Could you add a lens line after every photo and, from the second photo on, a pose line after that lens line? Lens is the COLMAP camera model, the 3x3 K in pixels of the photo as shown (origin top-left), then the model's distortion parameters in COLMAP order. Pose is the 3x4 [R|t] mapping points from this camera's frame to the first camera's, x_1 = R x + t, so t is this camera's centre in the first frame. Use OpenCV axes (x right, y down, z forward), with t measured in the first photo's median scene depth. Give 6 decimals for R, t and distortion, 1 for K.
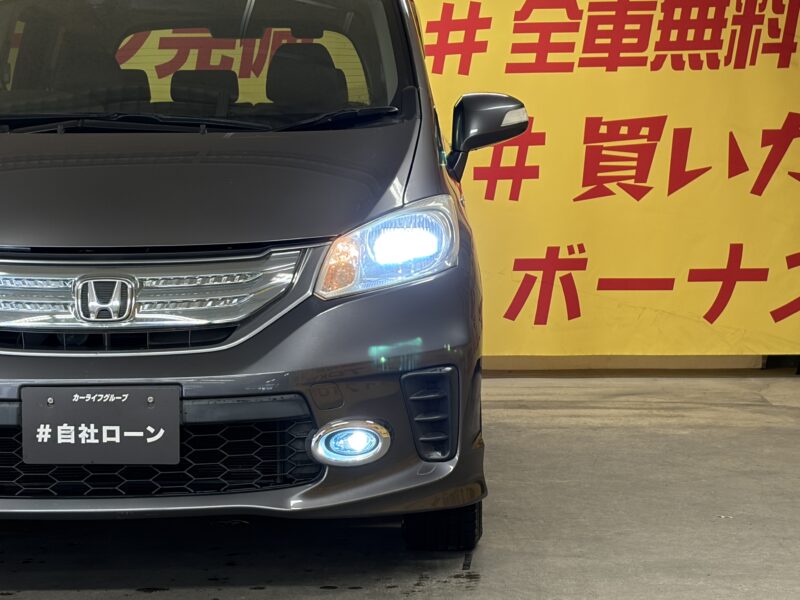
lens RADIAL K [[1975.6, 0, 400.0], [0, 1975.6, 300.0], [0, 0, 1]] dist [0.241705, -0.361963]
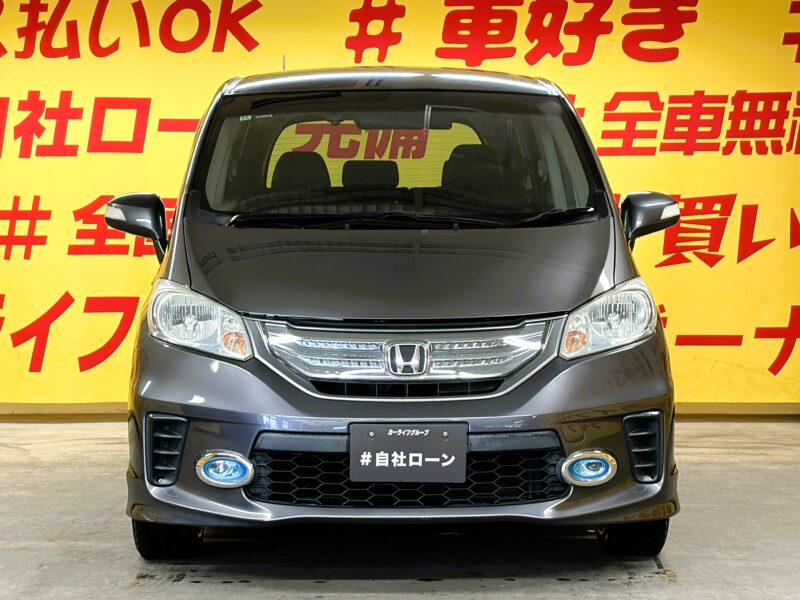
lens RADIAL K [[1989.2, 0, 400.0], [0, 1989.2, 300.0], [0, 0, 1]] dist [0.230796, -0.948847]
pose [[0.999810, 0.005698, 0.018643, -0.098735], [-0.005285, 0.999741, -0.022137, -0.005534], [-0.018765, 0.022034, 0.999581, -0.185618]]
